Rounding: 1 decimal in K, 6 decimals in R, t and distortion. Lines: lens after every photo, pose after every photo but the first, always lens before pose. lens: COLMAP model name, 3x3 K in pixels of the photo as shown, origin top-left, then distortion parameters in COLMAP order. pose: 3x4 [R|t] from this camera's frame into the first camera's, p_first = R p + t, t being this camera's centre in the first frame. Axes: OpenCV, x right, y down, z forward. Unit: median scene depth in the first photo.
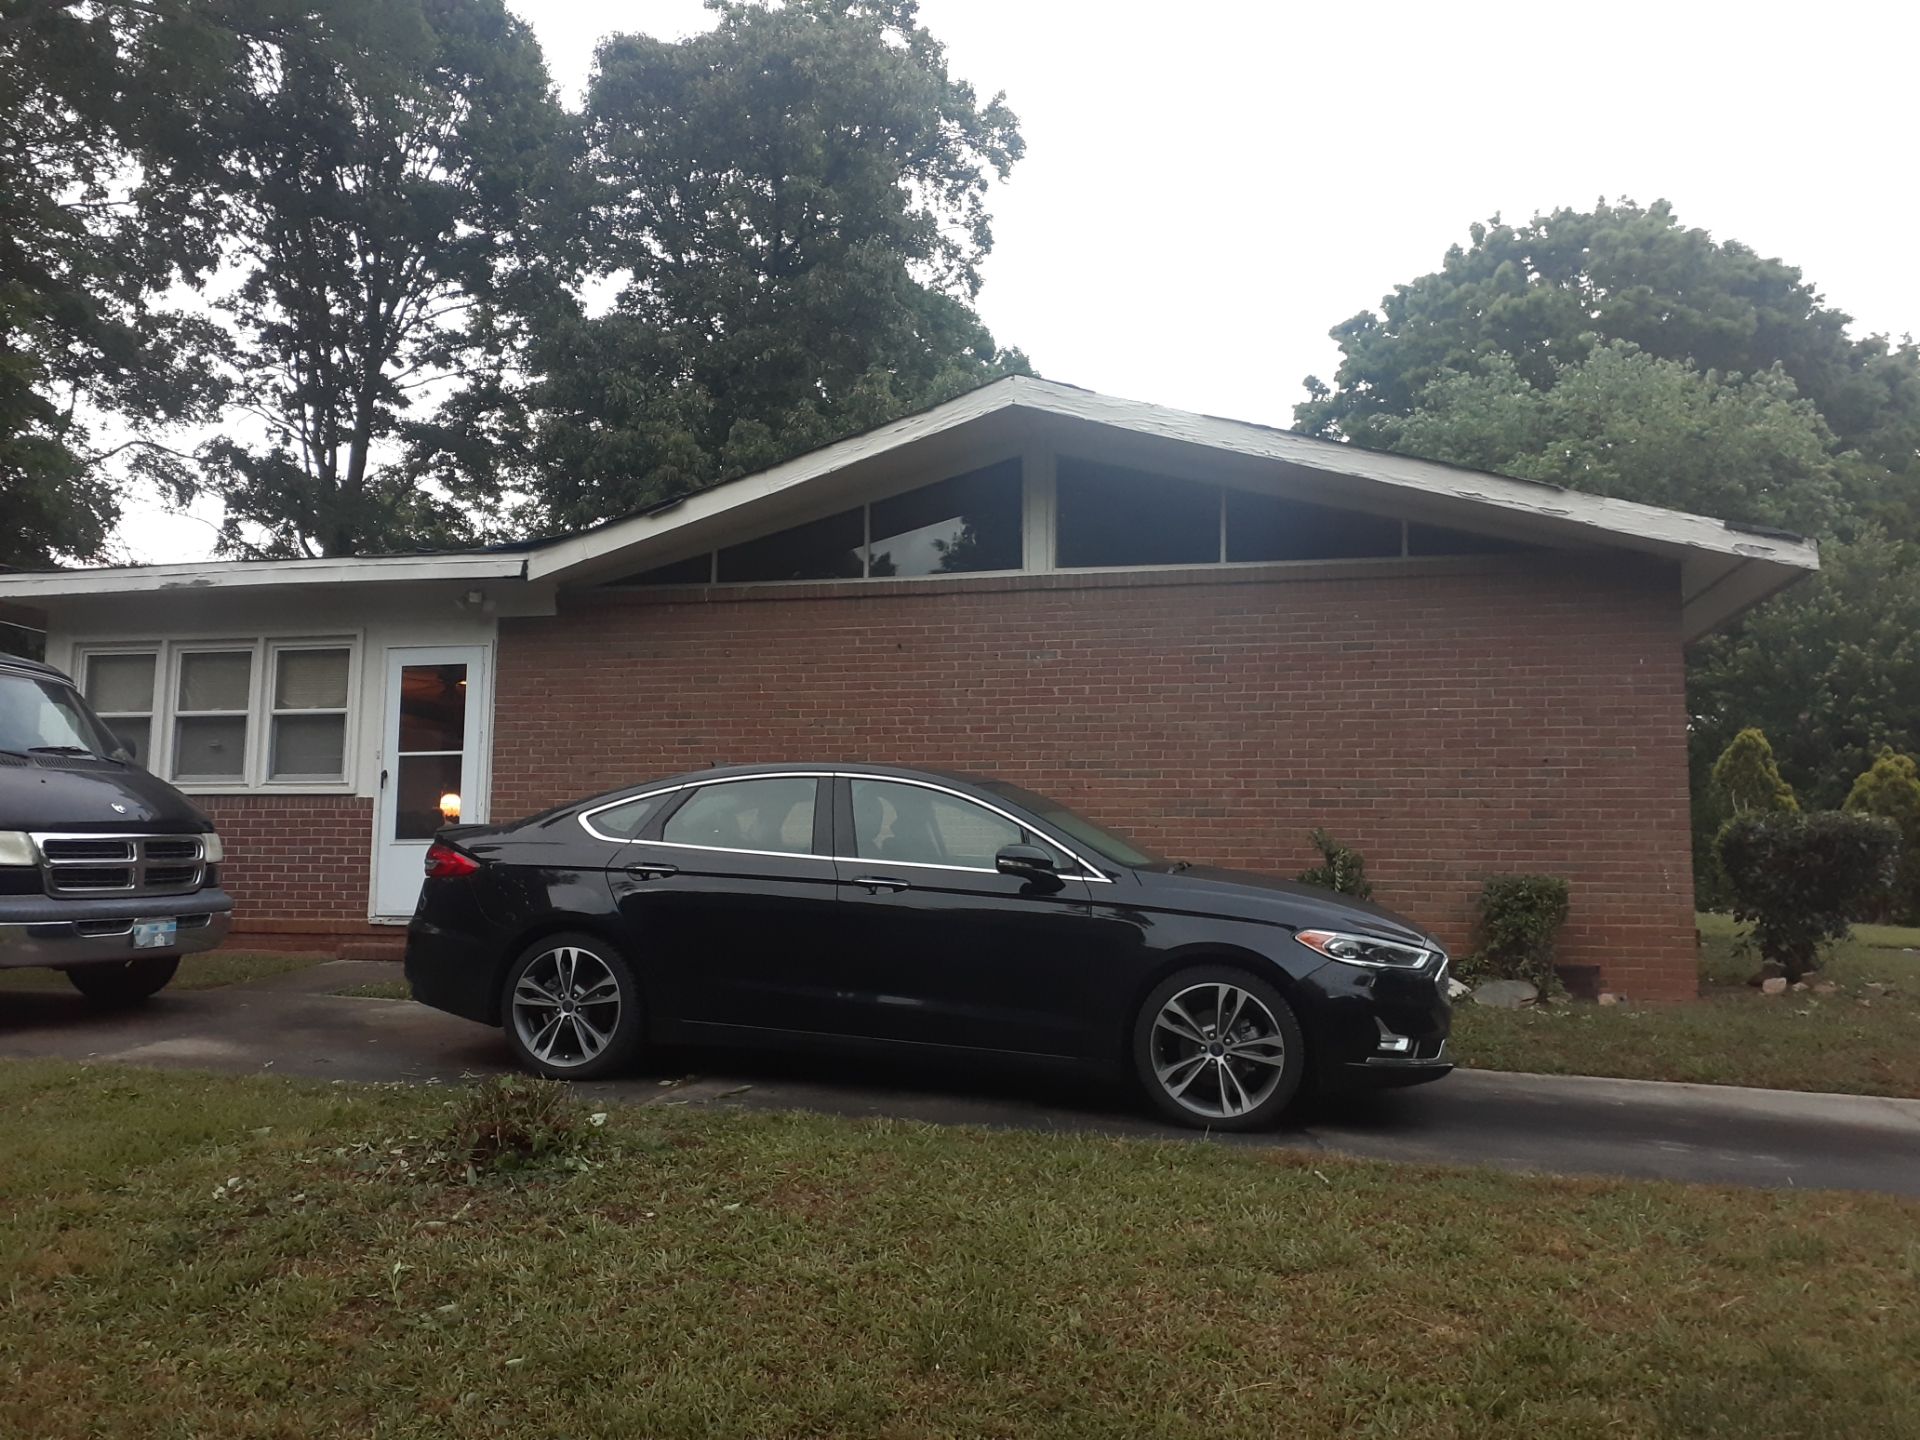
lens RADIAL K [[1516.4, 0, 952.9], [0, 1516.4, 722.6], [0, 0, 1]] dist [0.122631, -0.121726]
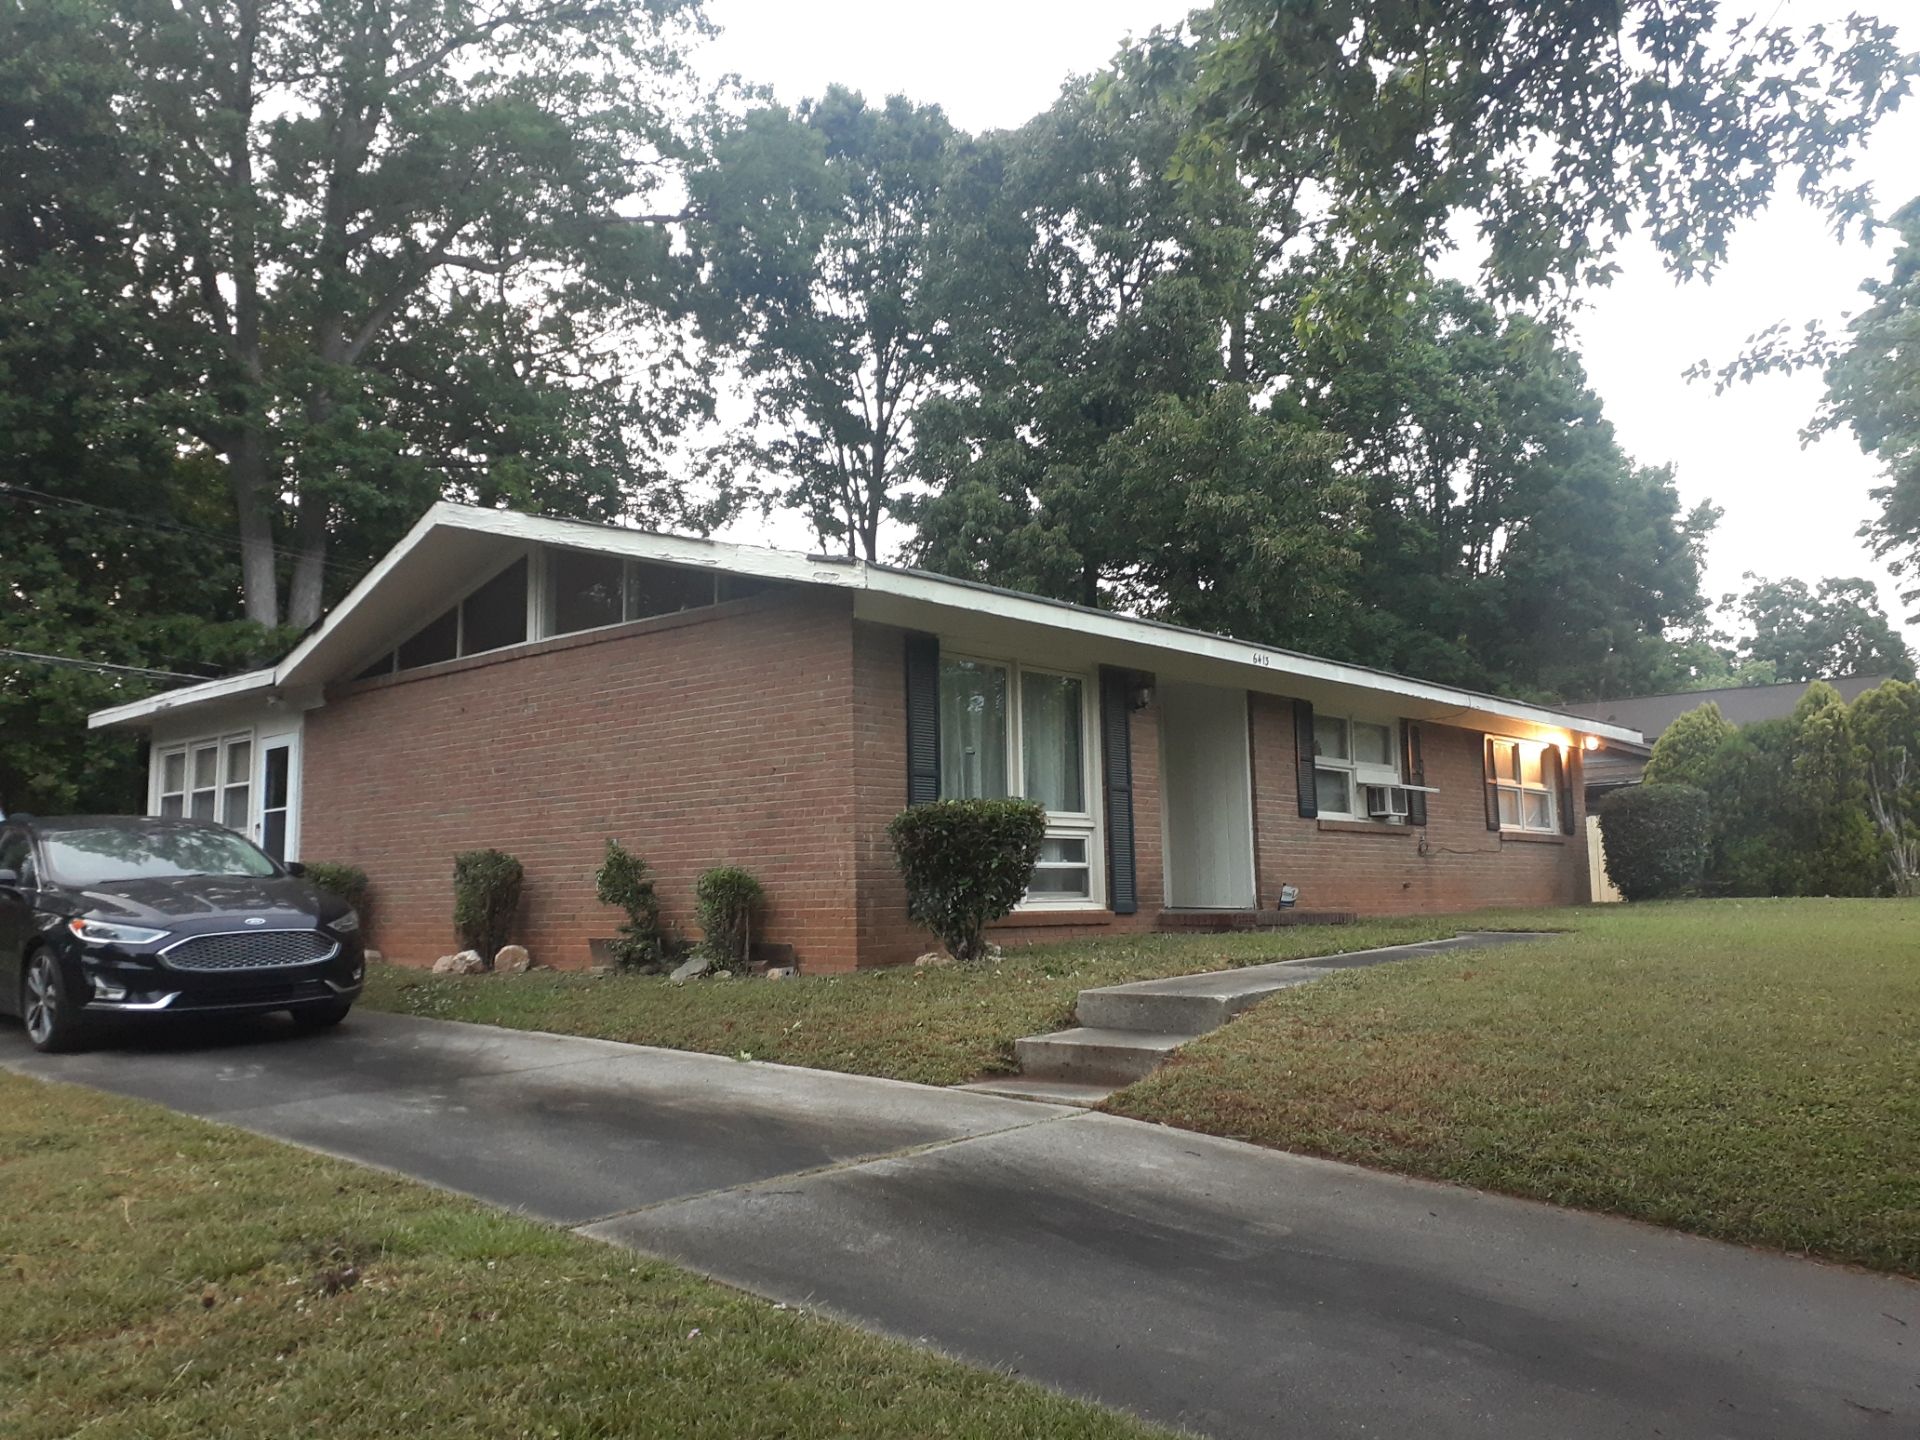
lens RADIAL K [[1516.4, 0, 952.9], [0, 1516.4, 722.6], [0, 0, 1]] dist [0.122631, -0.121726]
pose [[0.881809, -0.081676, -0.464480, 0.944053], [0.077731, 0.996590, -0.027674, 0.028982], [0.465156, -0.011701, 0.885151, 0.039694]]
